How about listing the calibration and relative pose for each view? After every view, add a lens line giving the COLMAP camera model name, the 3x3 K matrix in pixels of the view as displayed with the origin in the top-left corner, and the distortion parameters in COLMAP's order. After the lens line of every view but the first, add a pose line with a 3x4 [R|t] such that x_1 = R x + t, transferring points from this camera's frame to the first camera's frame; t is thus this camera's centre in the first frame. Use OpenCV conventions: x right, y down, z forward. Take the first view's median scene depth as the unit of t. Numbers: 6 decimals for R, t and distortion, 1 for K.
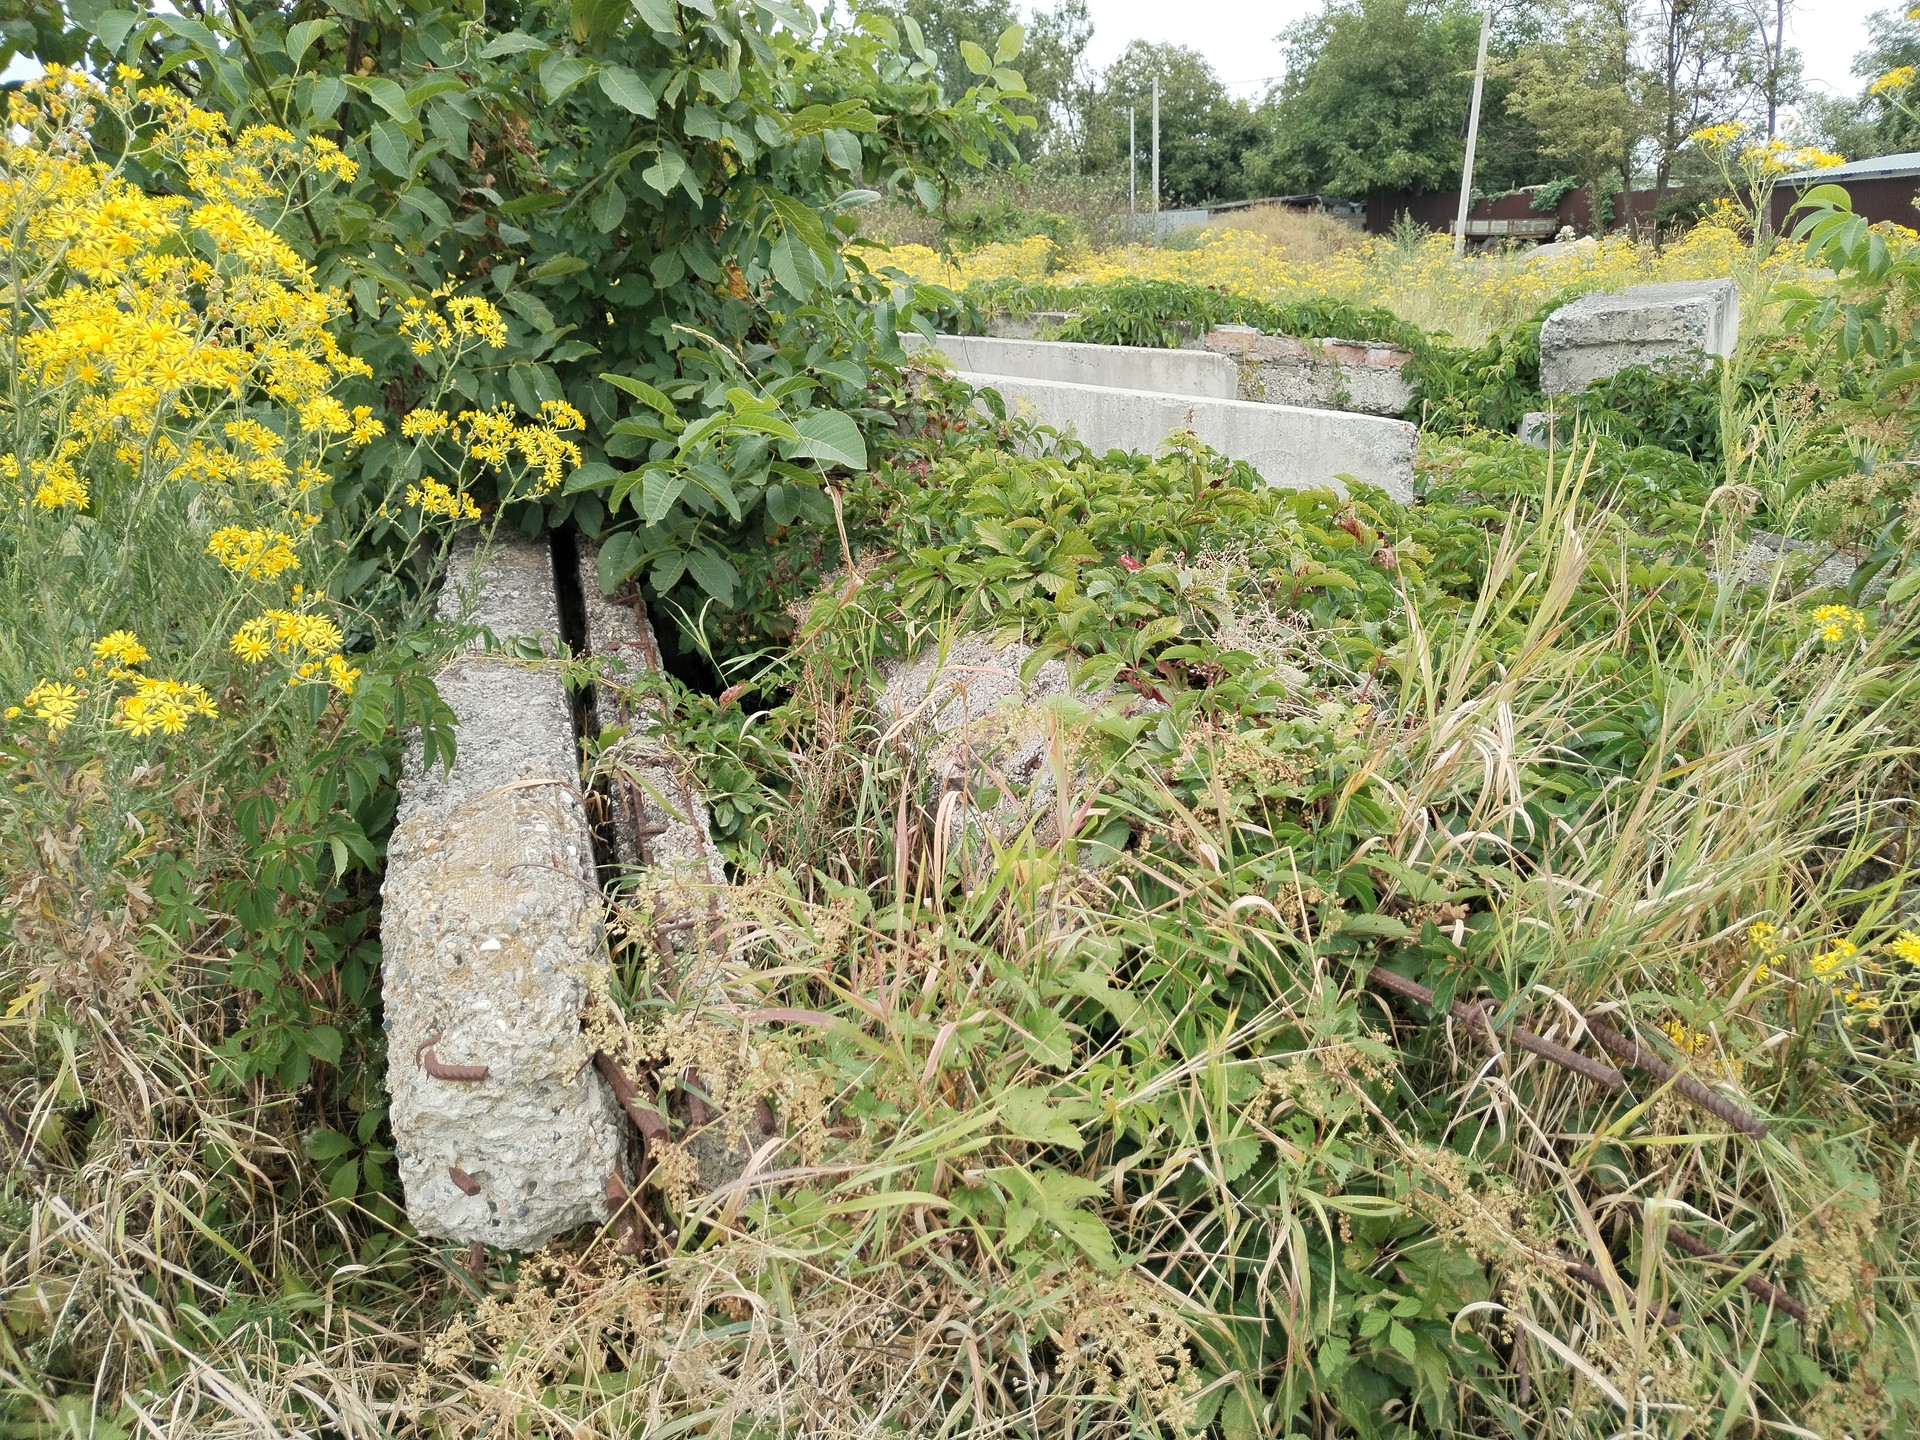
lens RADIAL K [[1424.9, 0, 955.6], [0, 1424.9, 720.3], [0, 0, 1]] dist [0.035597, -0.027629]
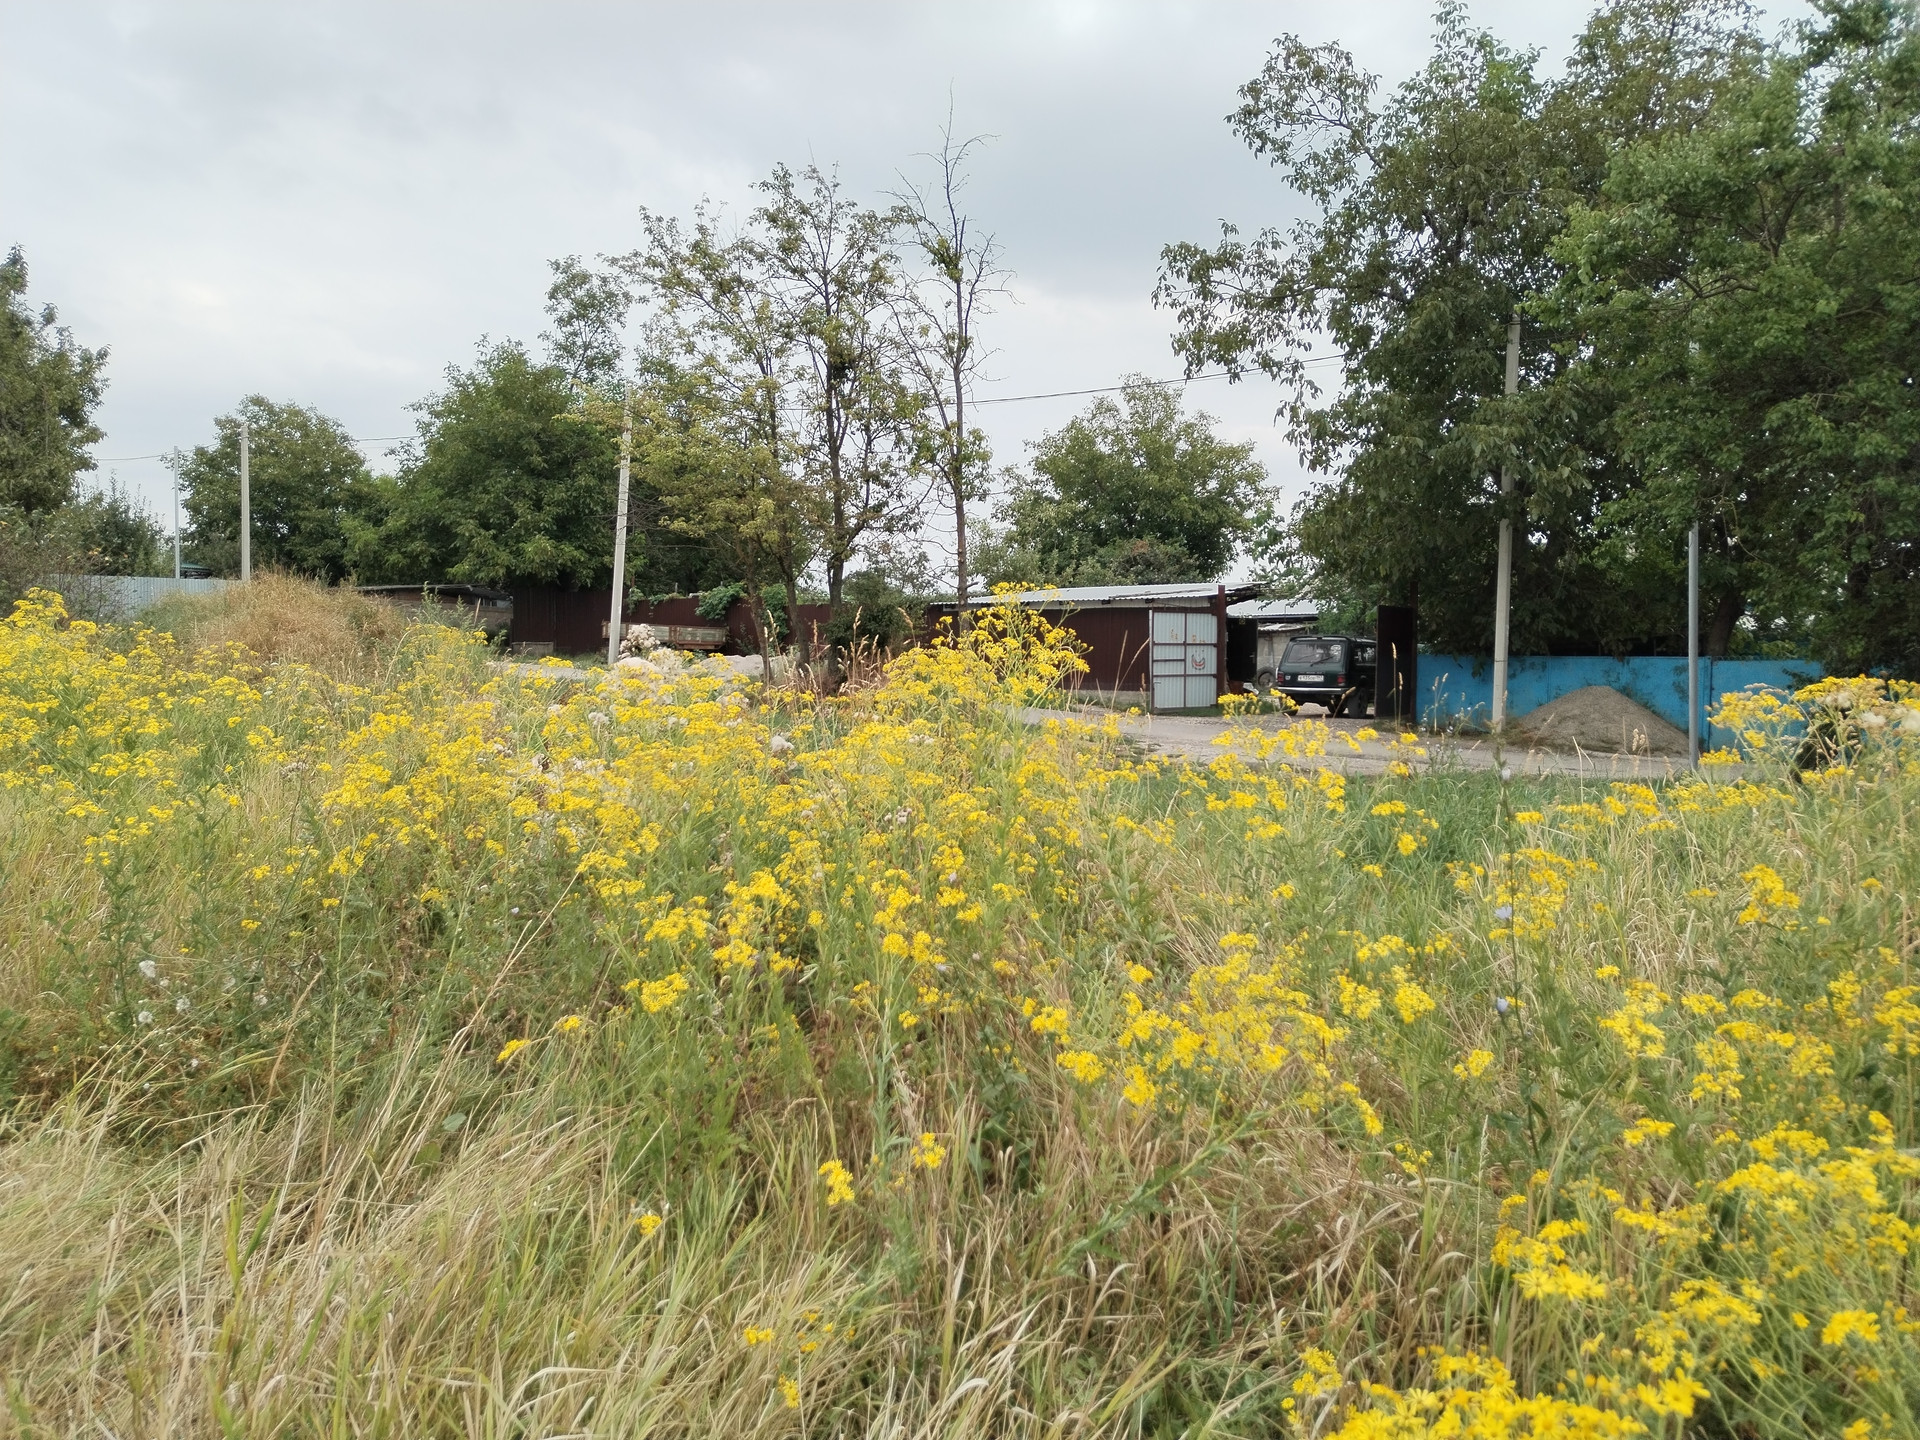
lens RADIAL K [[1424.9, 0, 960.3], [0, 1424.9, 719.2], [0, 0, 1]] dist [0.035597, -0.027629]
pose [[0.866046, 0.036932, 0.498598, 0.191147], [0.097201, 0.965801, -0.240374, -0.130793], [-0.490425, 0.256639, 0.832838, 0.389102]]
